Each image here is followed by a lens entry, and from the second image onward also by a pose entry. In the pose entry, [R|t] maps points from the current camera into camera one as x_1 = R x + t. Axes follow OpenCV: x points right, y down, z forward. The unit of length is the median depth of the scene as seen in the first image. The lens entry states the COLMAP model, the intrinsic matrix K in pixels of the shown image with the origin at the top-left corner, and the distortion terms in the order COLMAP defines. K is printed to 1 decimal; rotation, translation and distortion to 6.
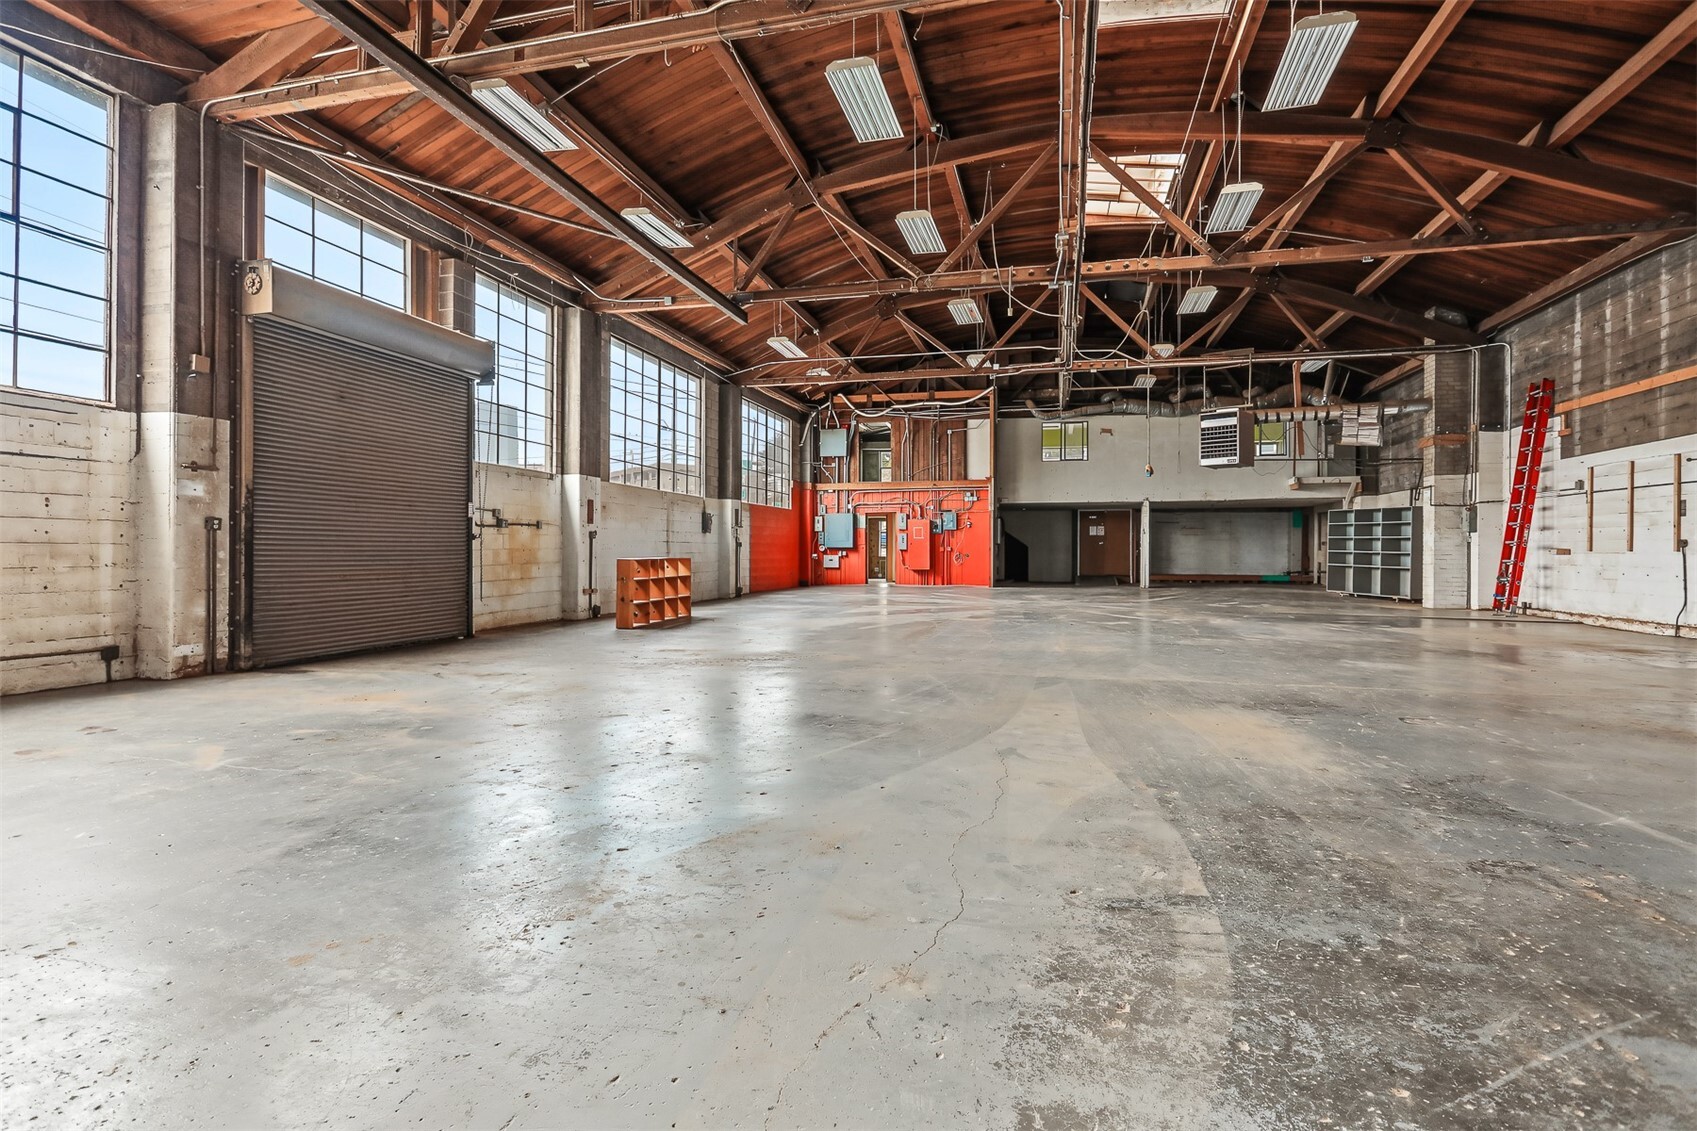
lens RADIAL K [[862.3, 0, 842.0], [0, 862.3, 553.2], [0, 0, 1]] dist [-0.001465, 0.003860]
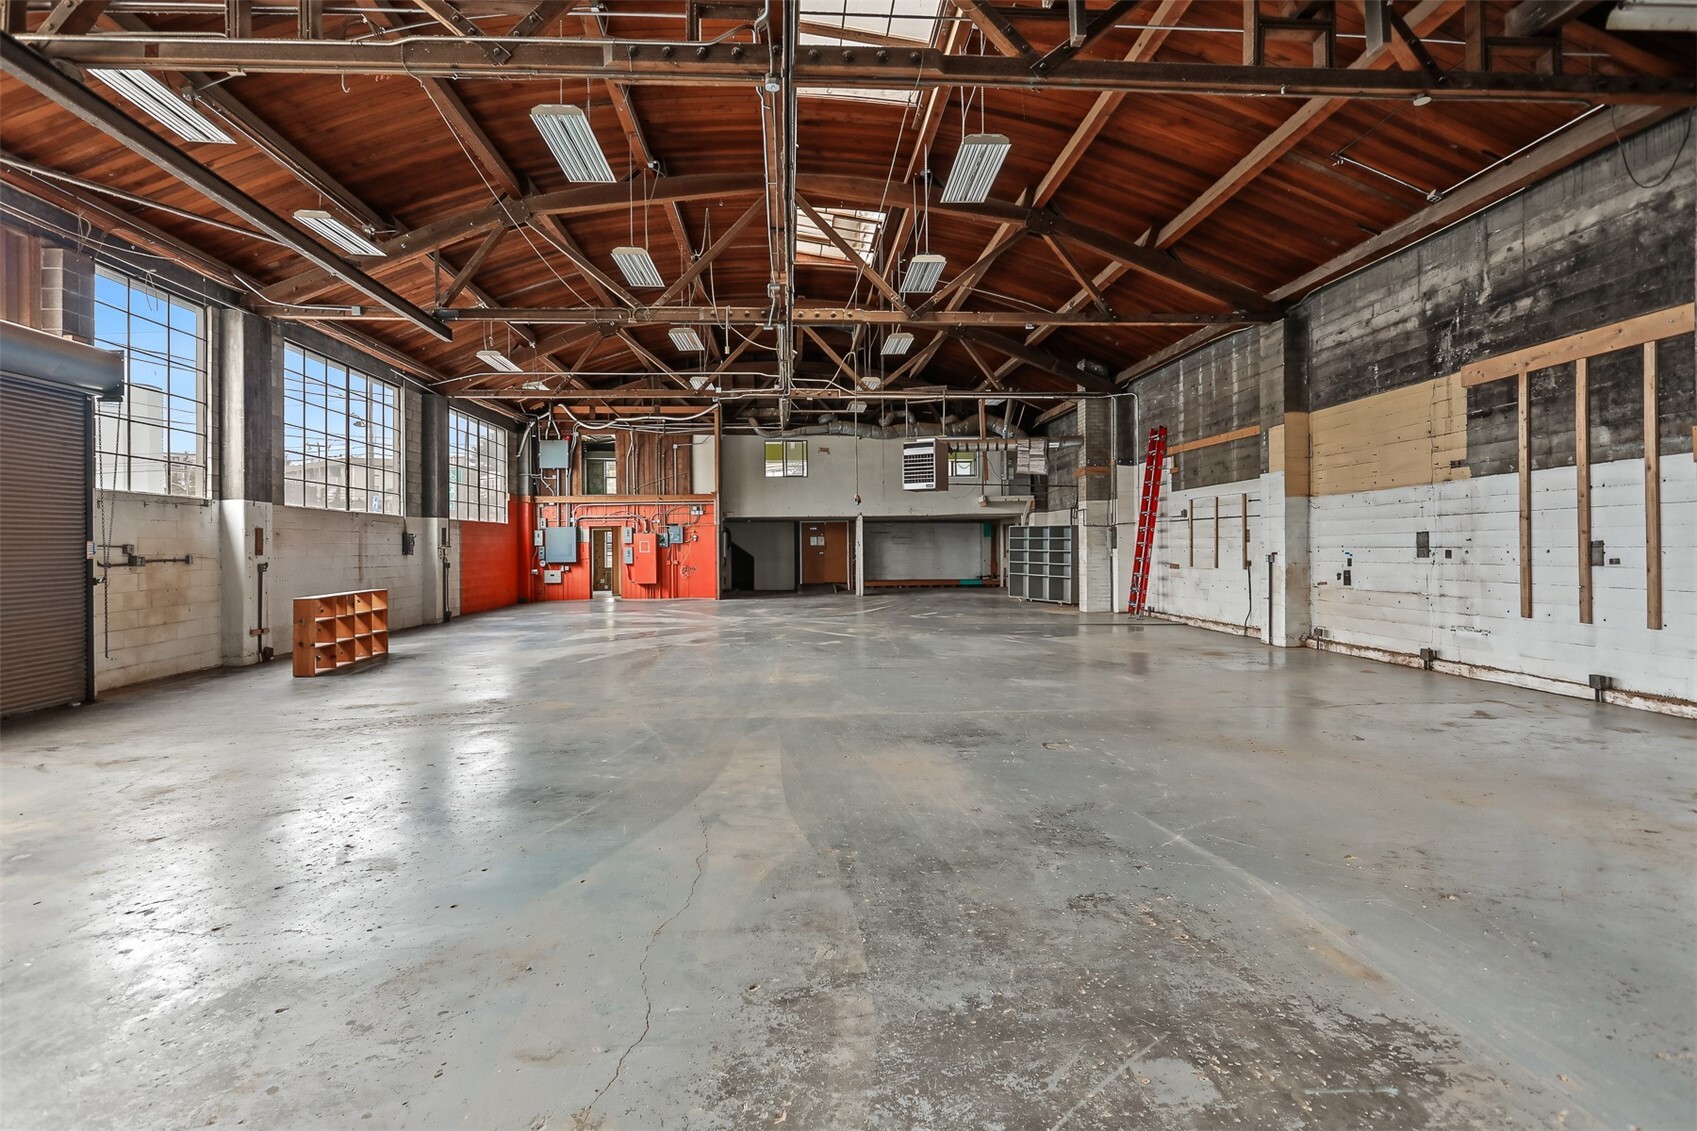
lens RADIAL K [[850.8, 0, 848.9], [0, 850.8, 542.5], [0, 0, 1]] dist [0.001055, 0.003112]
pose [[0.950366, -0.009531, 0.310989, 0.012757], [0.011201, 0.999931, -0.003583, -0.042281], [-0.310933, 0.006889, 0.950407, -0.019569]]
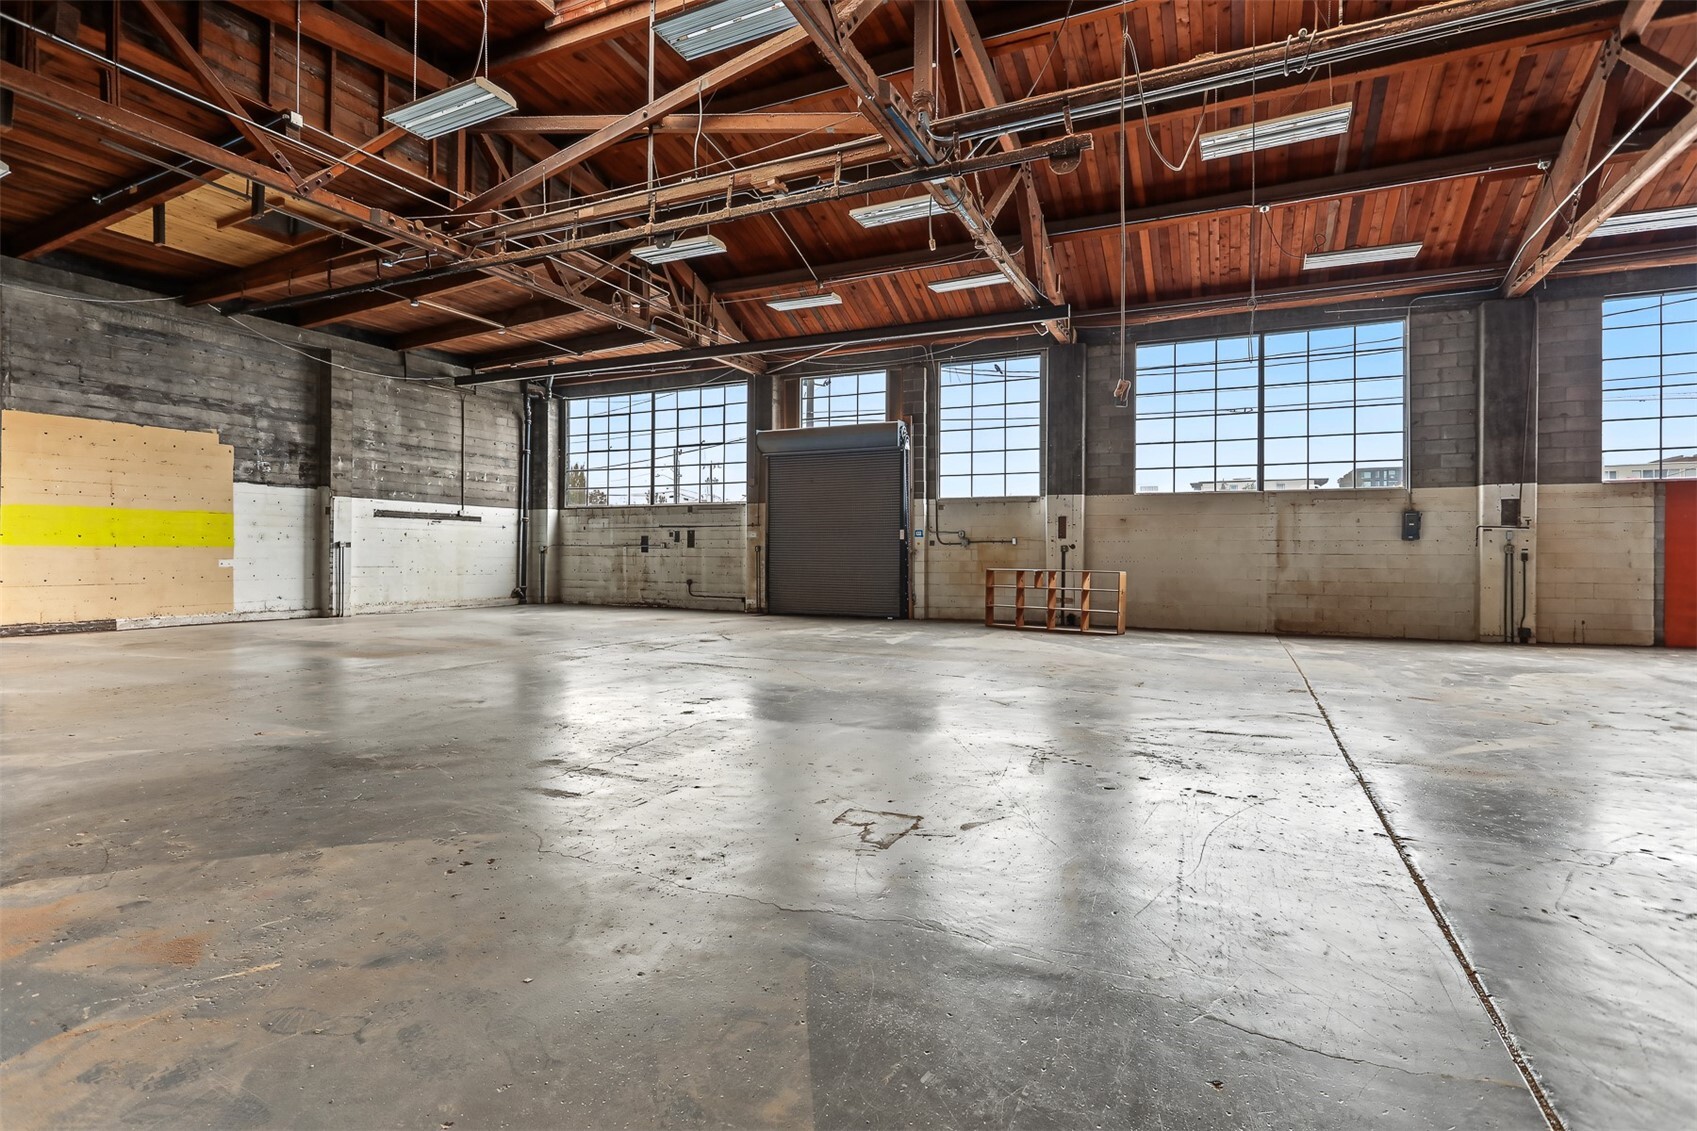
lens RADIAL K [[862.3, 0, 842.0], [0, 862.3, 553.2], [0, 0, 1]] dist [-0.001465, 0.003860]
pose [[-0.173243, -0.012208, -0.984803, 0.960247], [-0.010455, 0.999890, -0.010556, 0.000205], [0.984824, 0.008467, -0.173351, 1.022340]]
